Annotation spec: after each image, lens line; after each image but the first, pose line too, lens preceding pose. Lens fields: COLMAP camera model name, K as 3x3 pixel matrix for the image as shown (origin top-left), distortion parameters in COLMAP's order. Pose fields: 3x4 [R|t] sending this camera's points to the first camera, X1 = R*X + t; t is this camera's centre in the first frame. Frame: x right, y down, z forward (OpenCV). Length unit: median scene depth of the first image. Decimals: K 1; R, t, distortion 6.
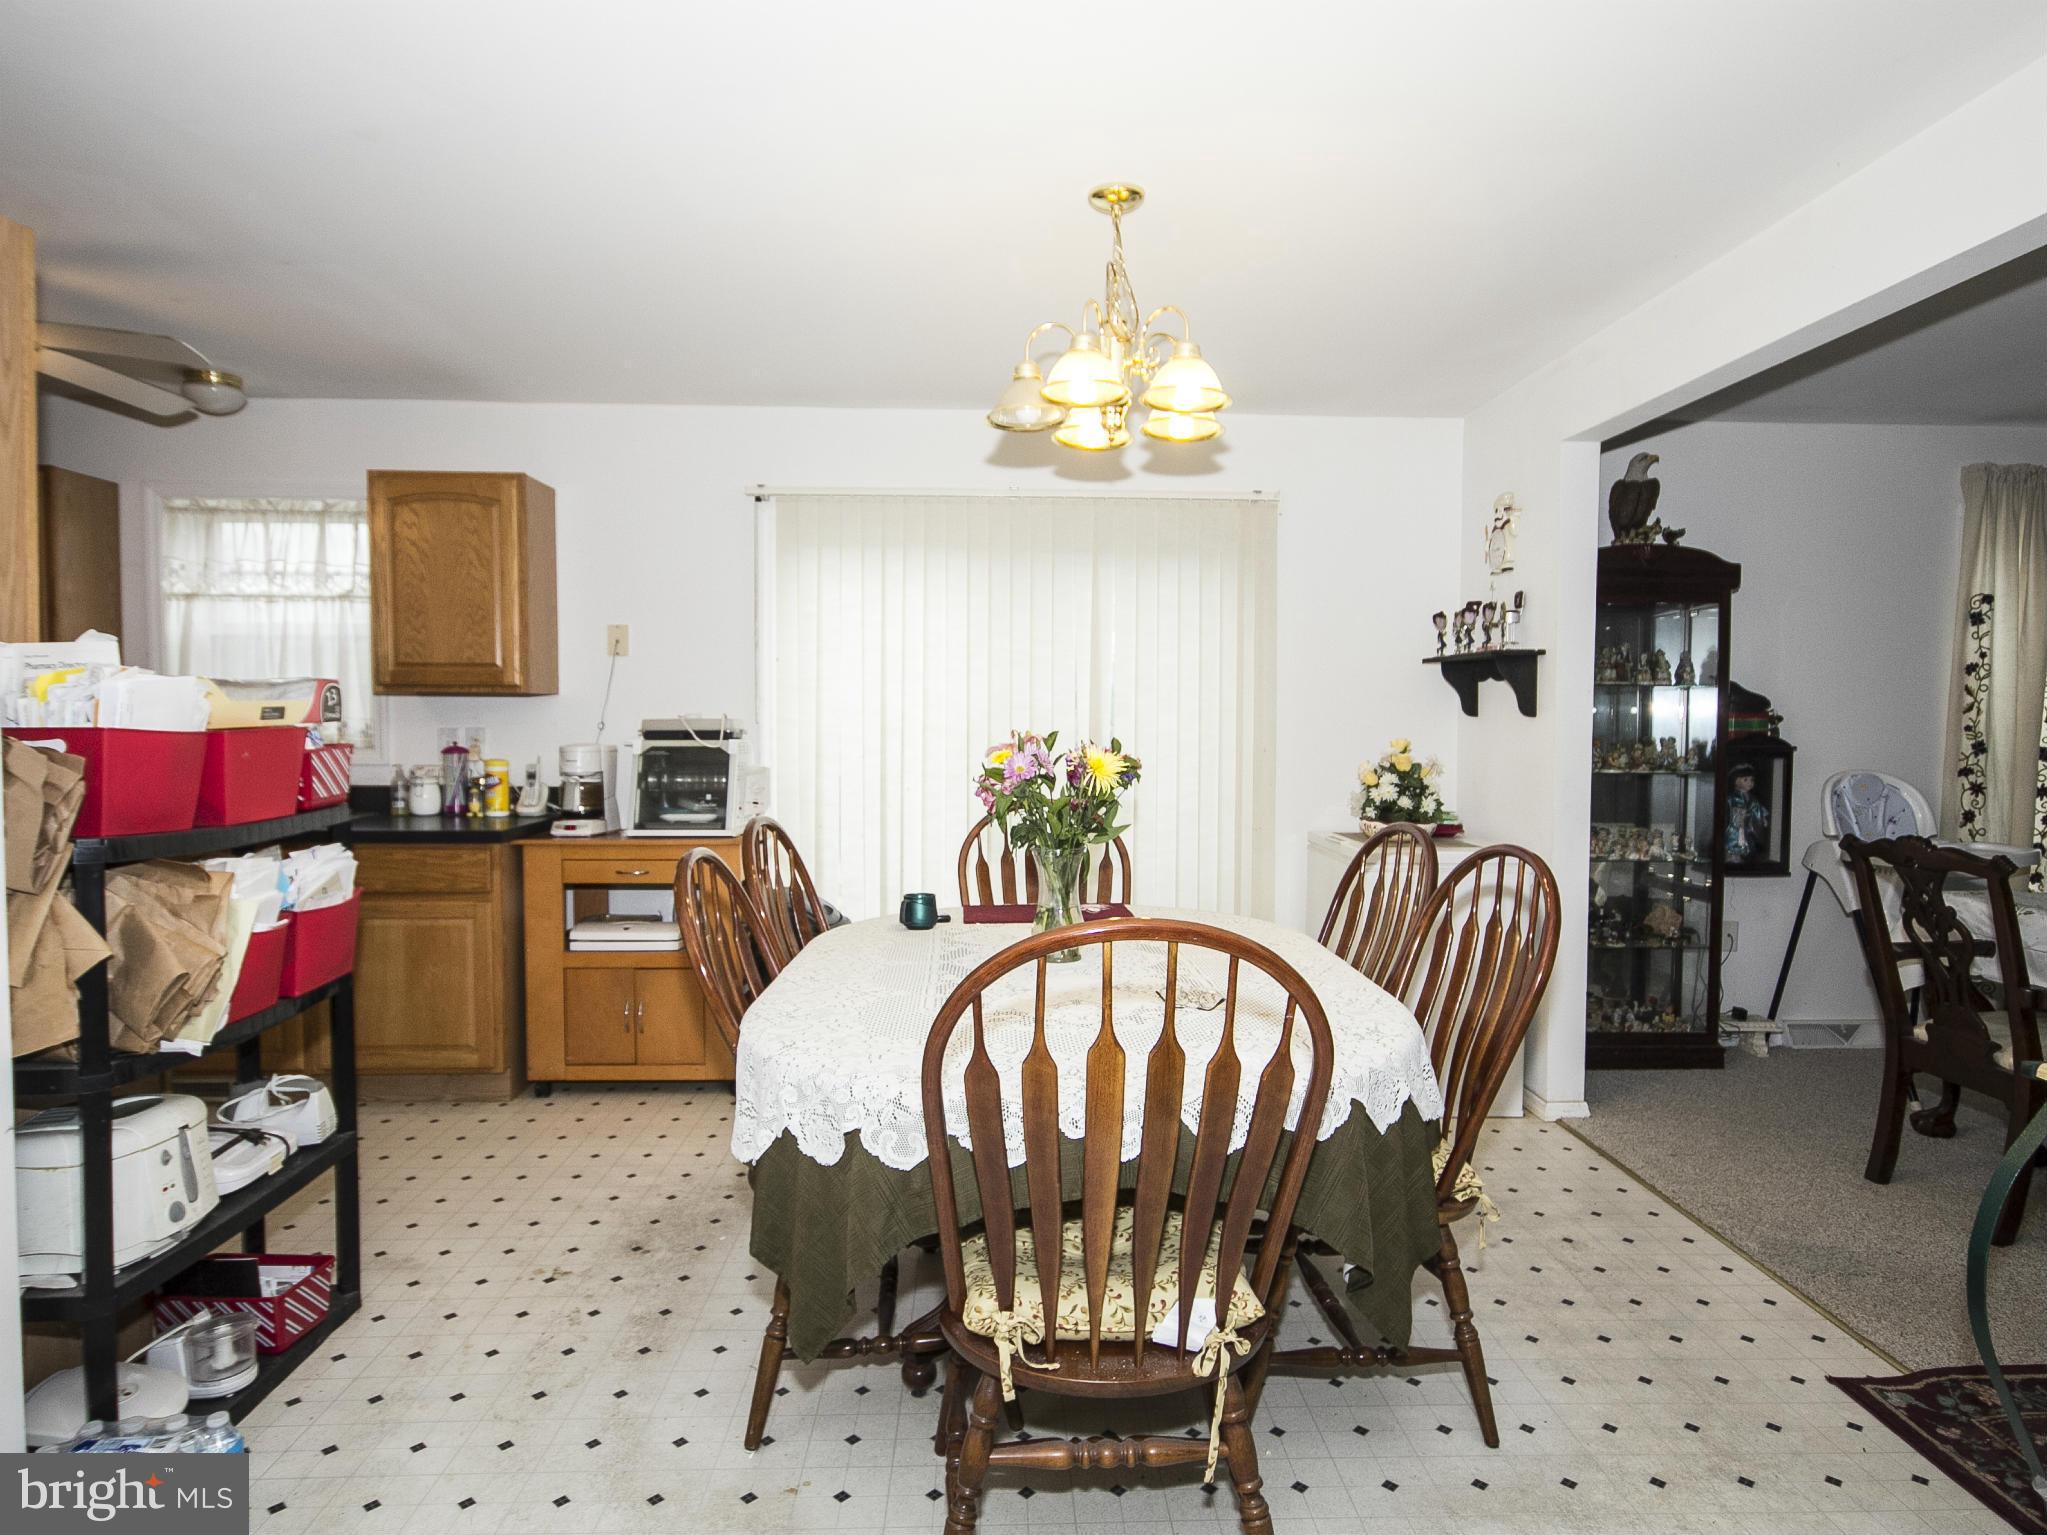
lens RADIAL K [[1181.4, 0, 1031.7], [0, 1181.4, 779.2], [0, 0, 1]] dist [0.001205, 0.002126]
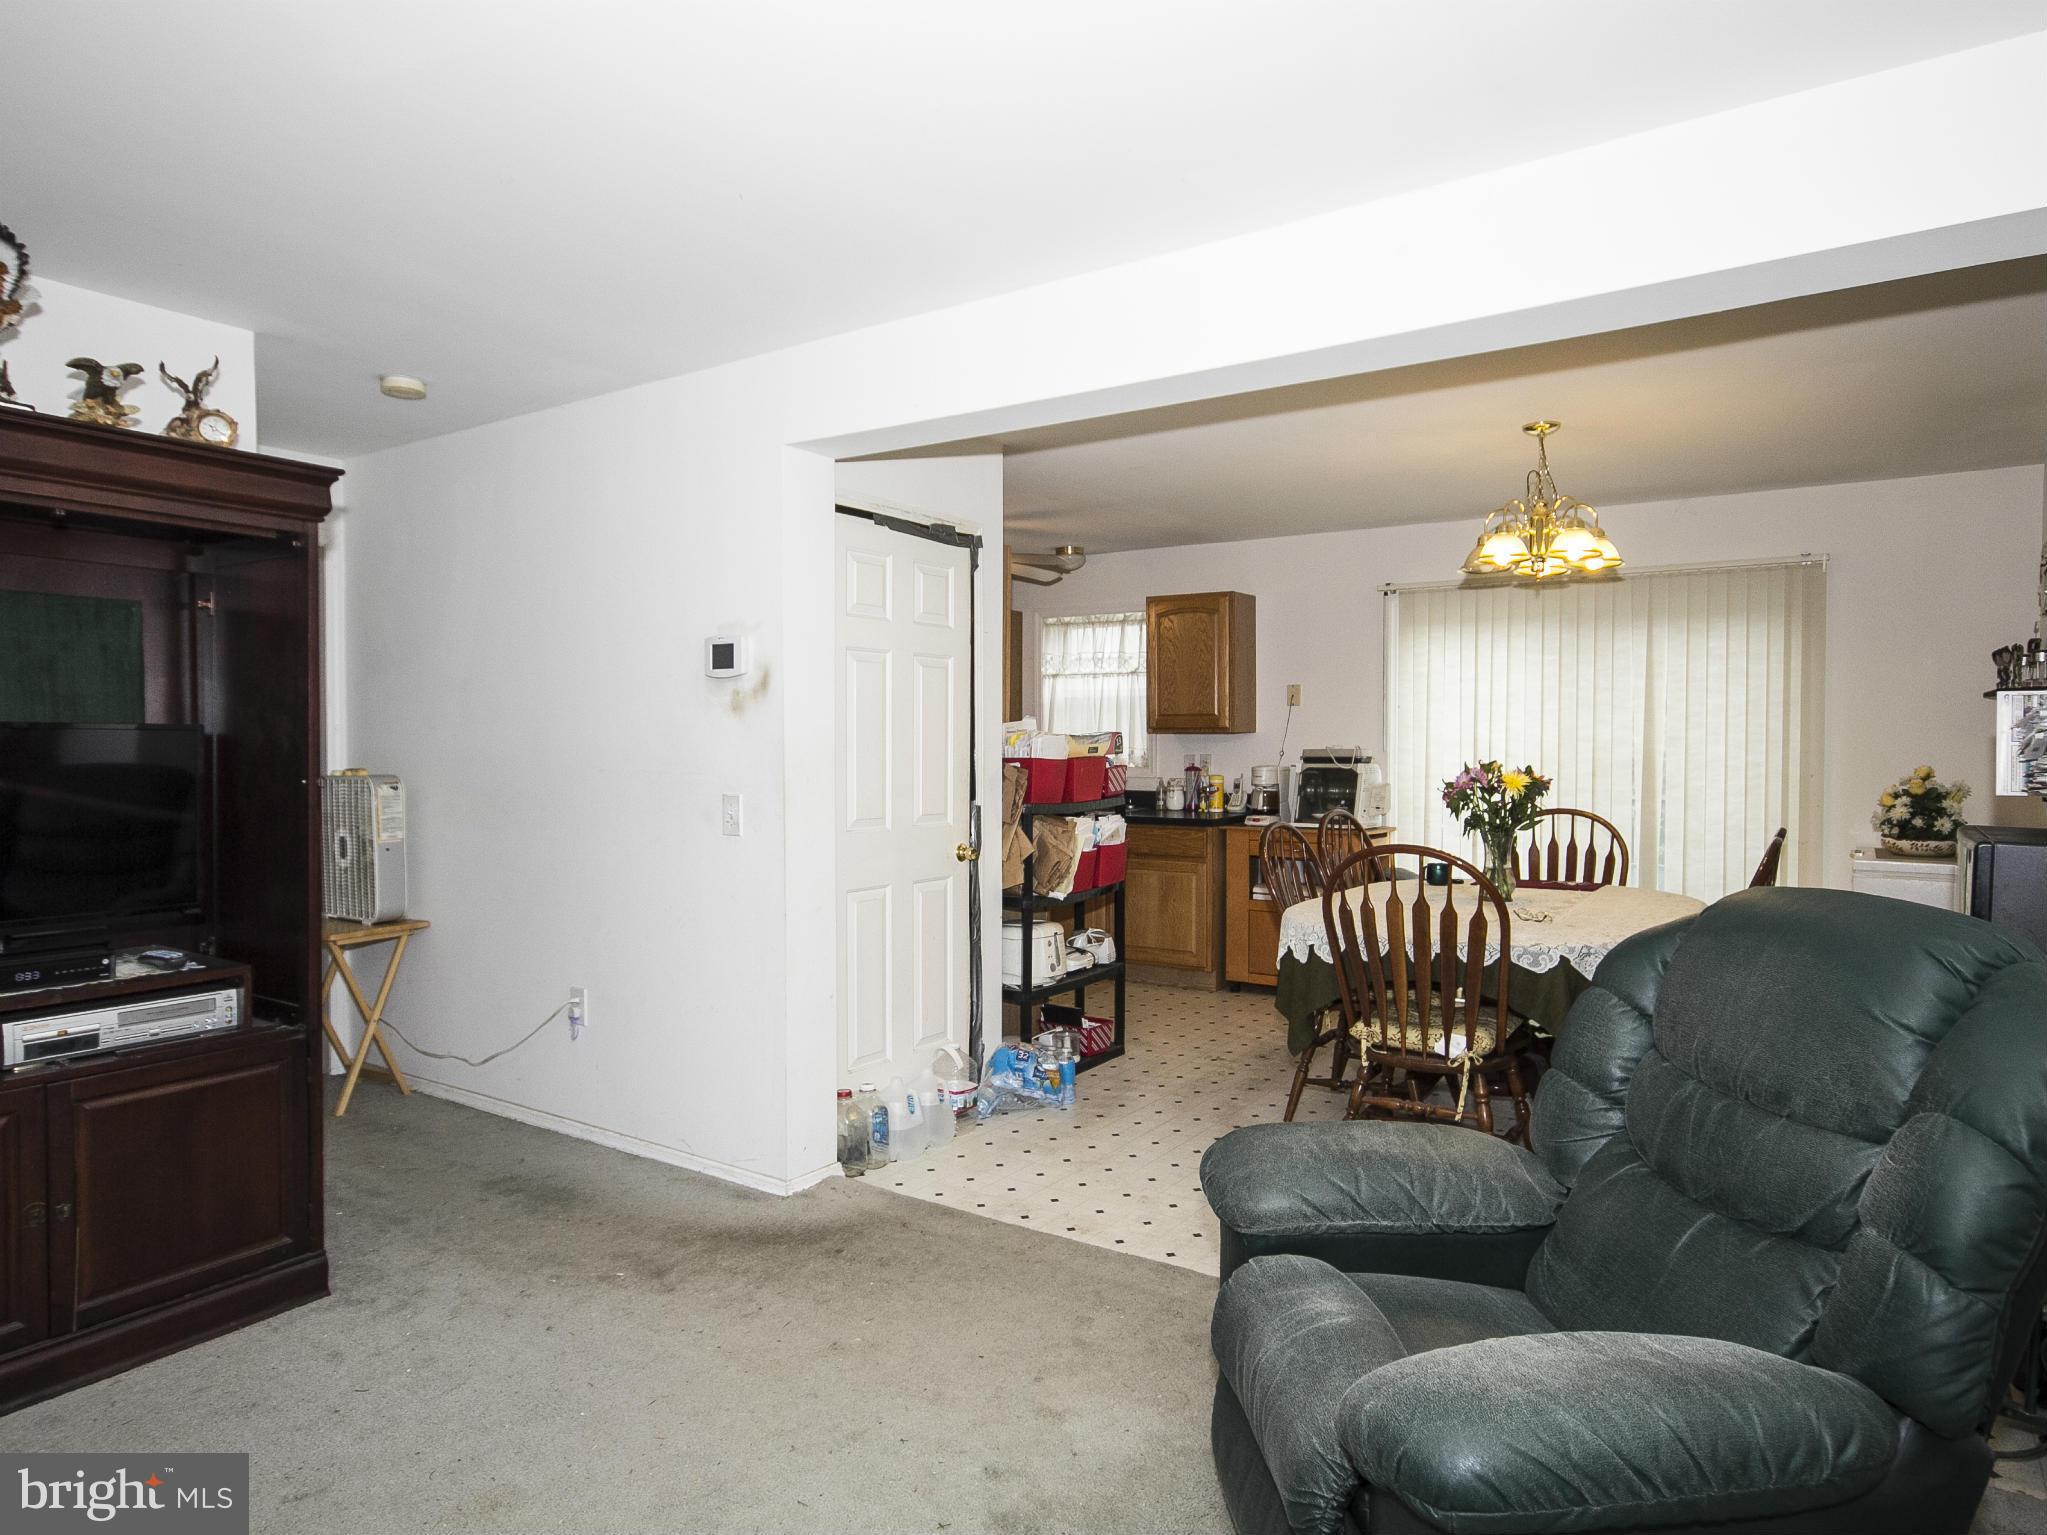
lens RADIAL K [[1253.7, 0, 1023.5], [0, 1253.7, 767.5], [0, 0, 1]] dist [-0.003074, 0.000436]
pose [[0.808563, 0.008860, -0.588343, 0.316450], [-0.024825, 0.999510, -0.019065, 0.011130], [0.587886, 0.030020, 0.808386, -0.485197]]
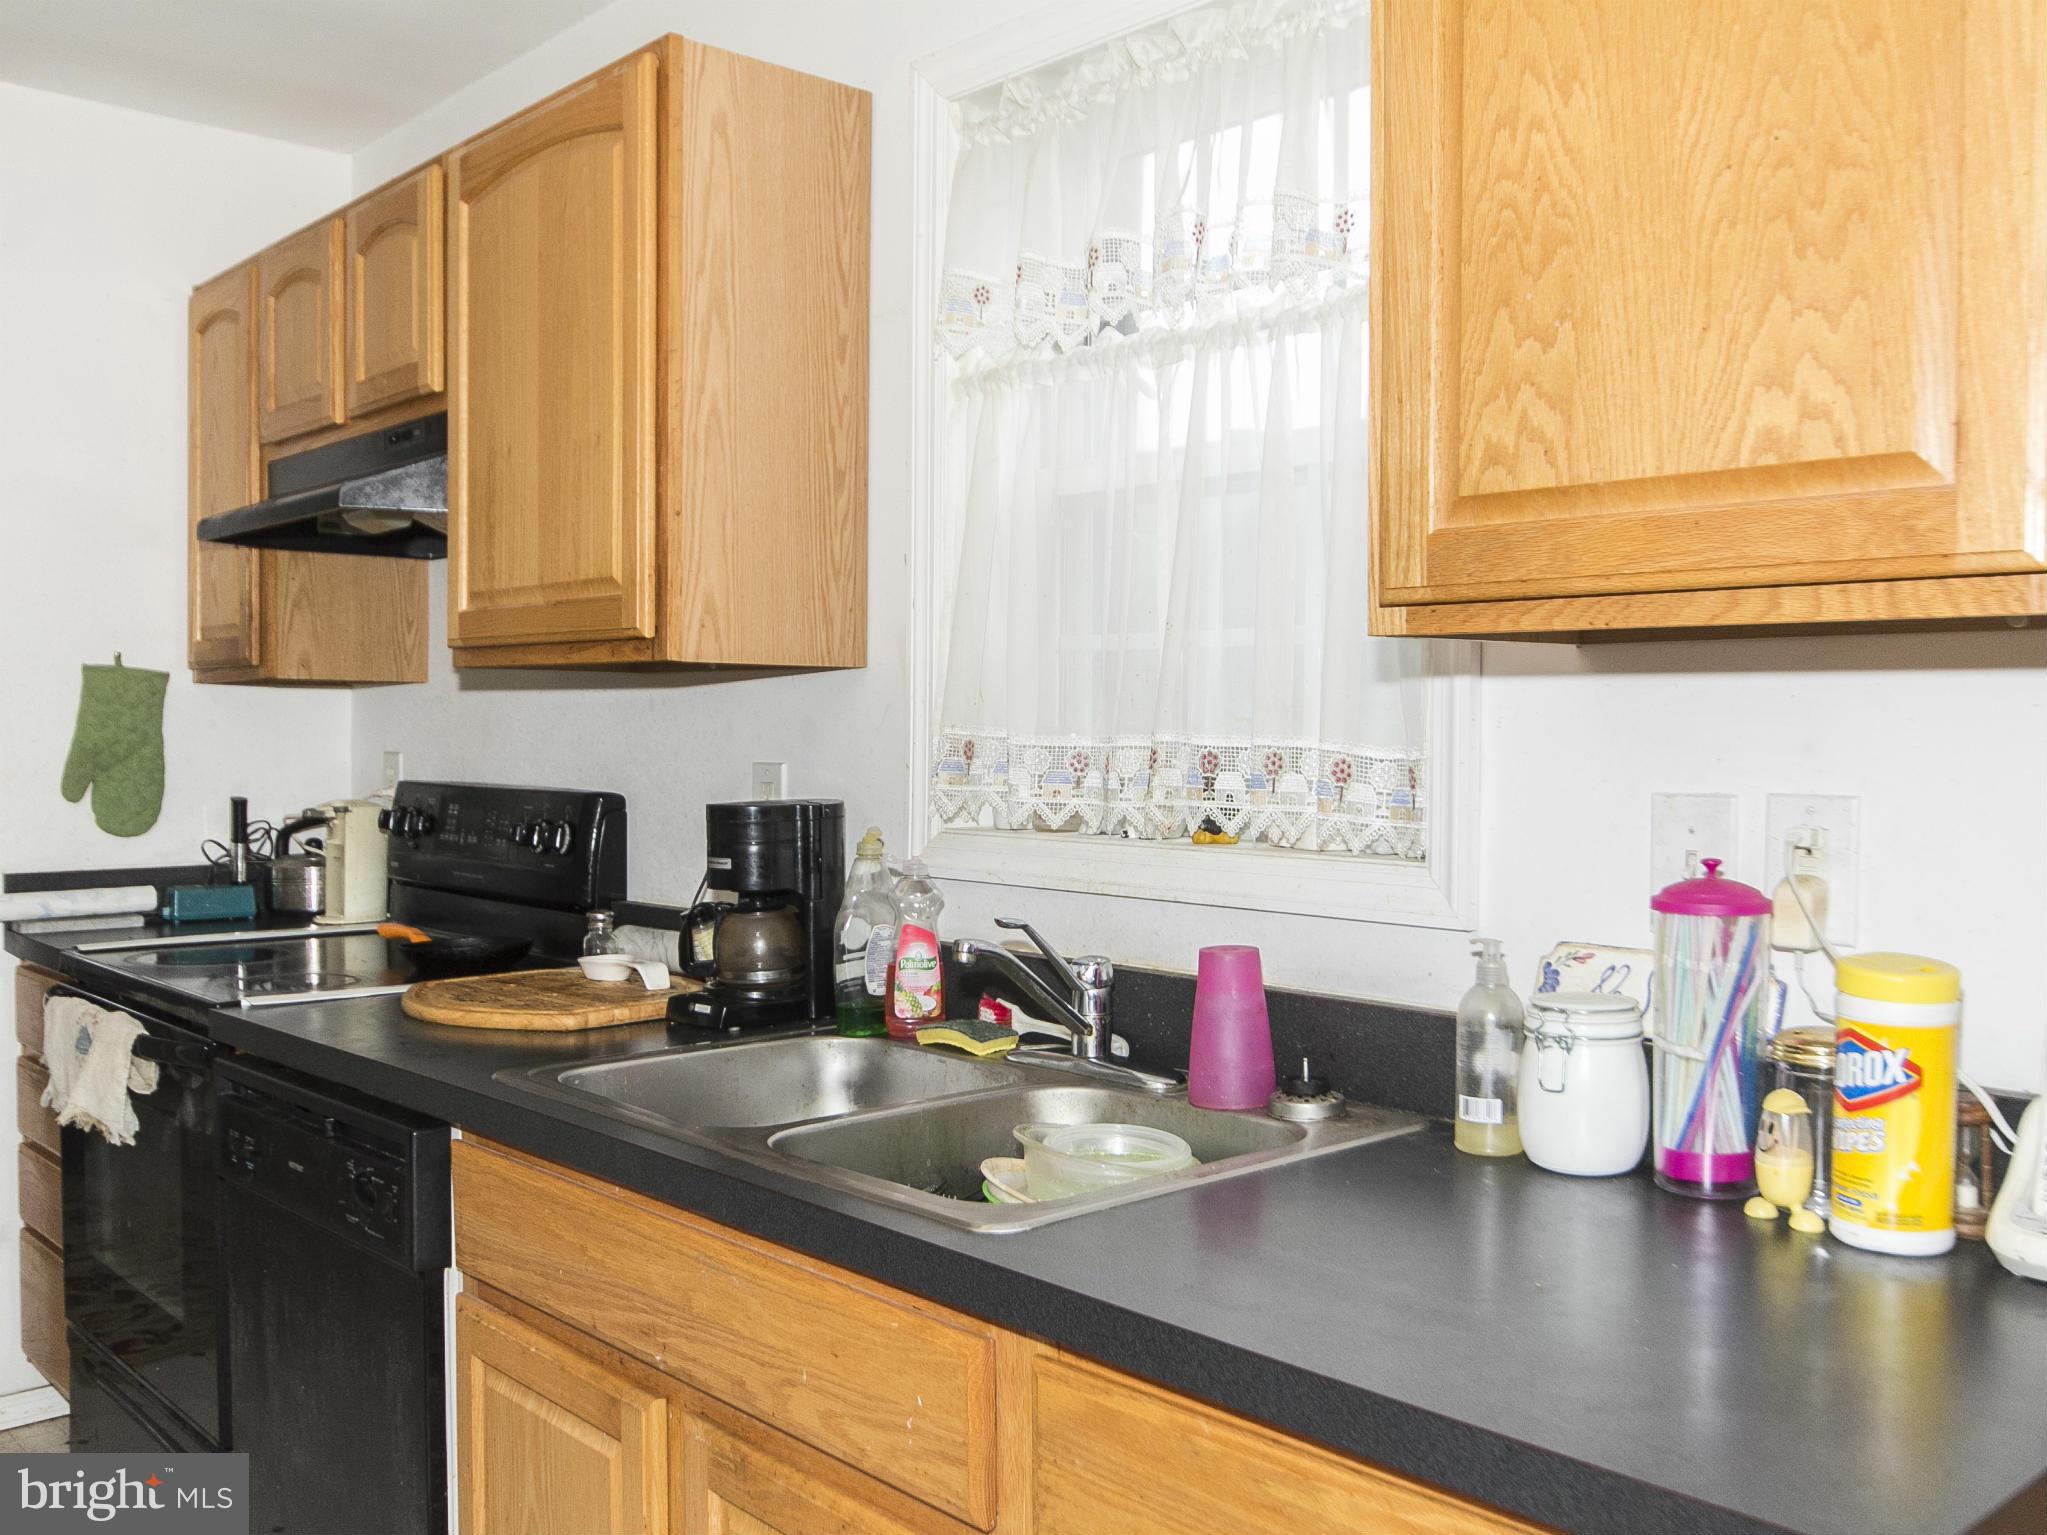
lens RADIAL K [[1847.5, 0, 1026.0], [0, 1847.5, 774.6], [0, 0, 1]] dist [-0.011563, -0.003124]
pose [[0.649373, 0.020496, -0.760193, -0.325016], [-0.040307, 0.999159, -0.007491, -0.041505], [0.759401, 0.035505, 0.649654, 0.712262]]
